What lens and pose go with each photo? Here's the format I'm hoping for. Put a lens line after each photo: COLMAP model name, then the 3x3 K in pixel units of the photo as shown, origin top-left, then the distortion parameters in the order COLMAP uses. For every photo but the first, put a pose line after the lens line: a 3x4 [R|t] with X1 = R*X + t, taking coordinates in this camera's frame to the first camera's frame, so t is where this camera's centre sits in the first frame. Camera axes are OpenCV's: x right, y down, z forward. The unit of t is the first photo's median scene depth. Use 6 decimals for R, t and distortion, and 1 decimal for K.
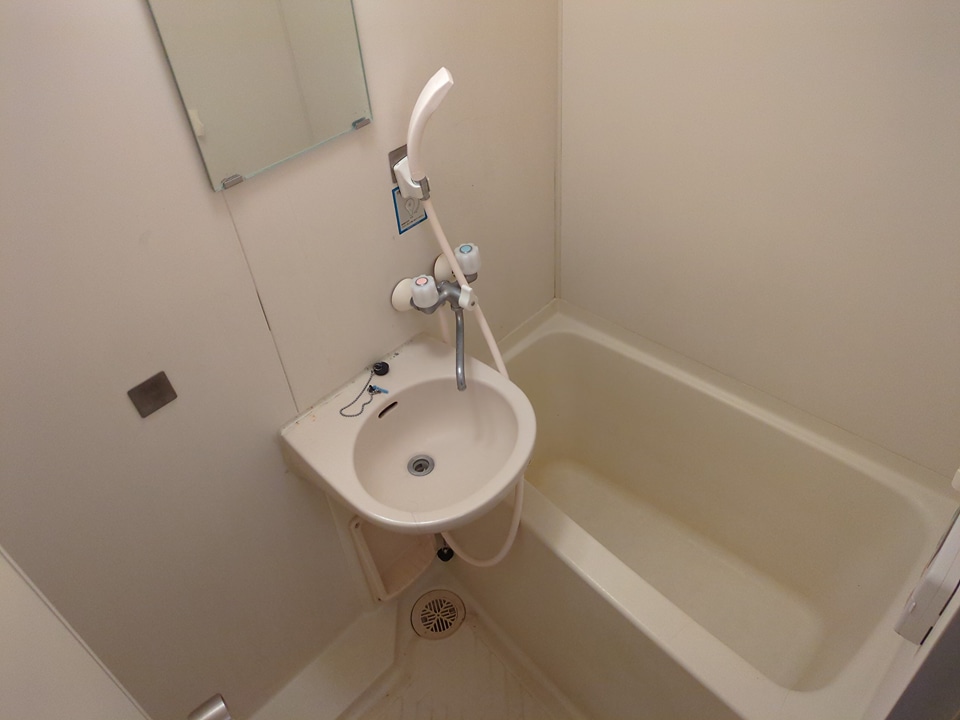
lens RADIAL K [[712.9, 0, 480.0], [0, 712.9, 360.0], [0, 0, 1]] dist [0.021154, -0.000932]
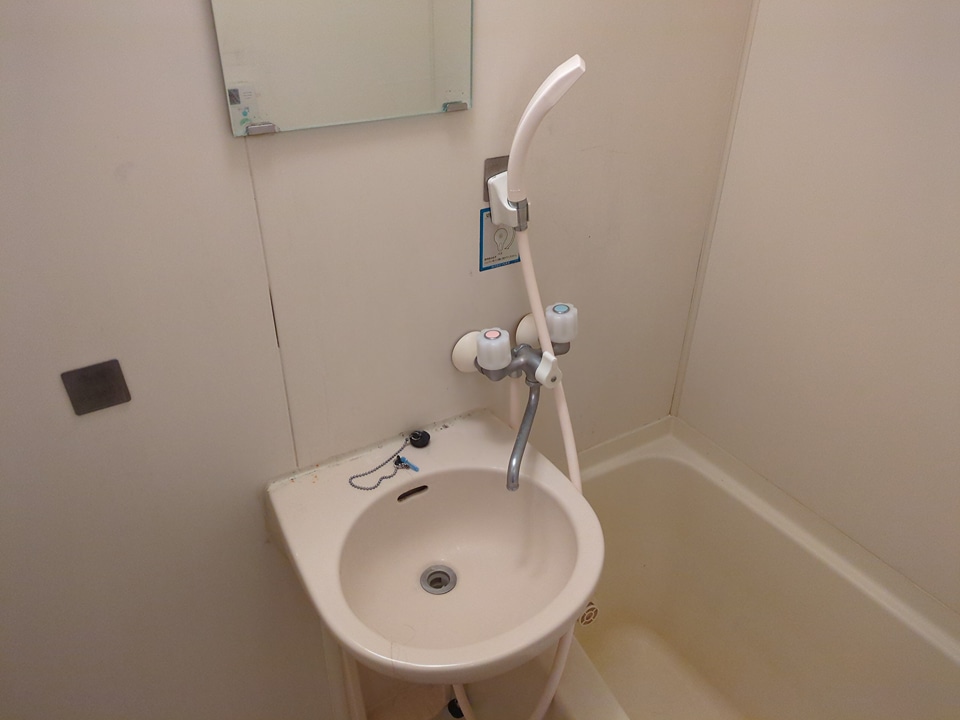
lens RADIAL K [[715.5, 0, 478.2], [0, 715.5, 373.6], [0, 0, 1]] dist [0.028568, -0.002931]
pose [[0.960363, 0.211967, -0.181031, 0.047731], [-0.236980, 0.962799, -0.129840, 0.030430], [0.146775, 0.167594, 0.974869, 0.256495]]
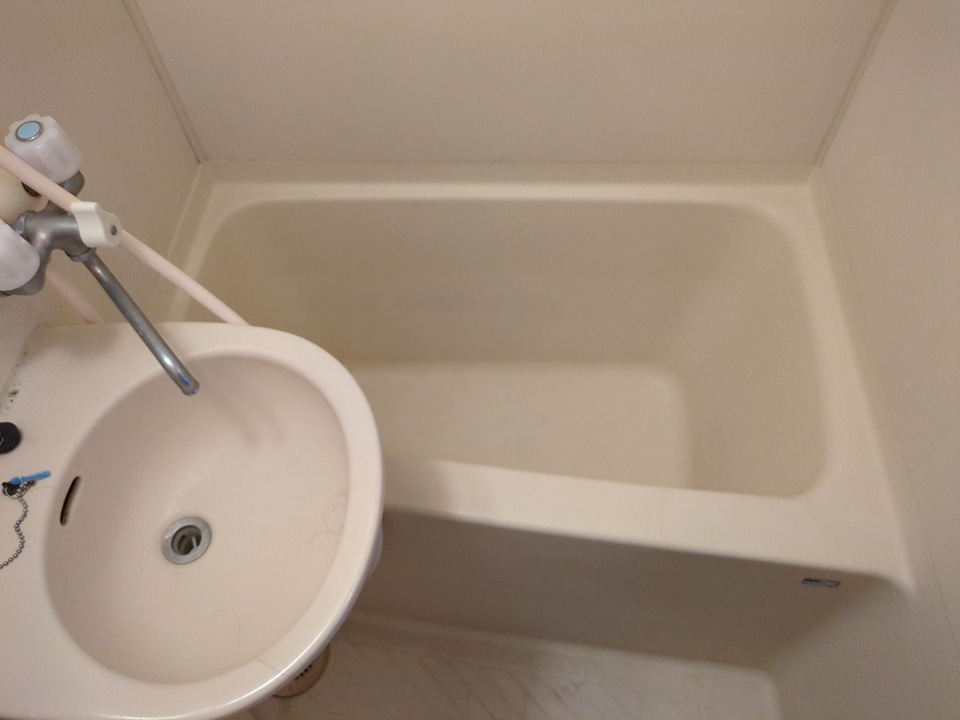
lens RADIAL K [[720.5, 0, 480.0], [0, 720.5, 360.0], [0, 0, 1]] dist [-0.005098, -0.003107]
pose [[0.758967, -0.522168, 0.388985, -0.056430], [0.417175, 0.848640, 0.325233, -0.058445], [-0.499934, -0.084566, 0.861925, 0.437082]]
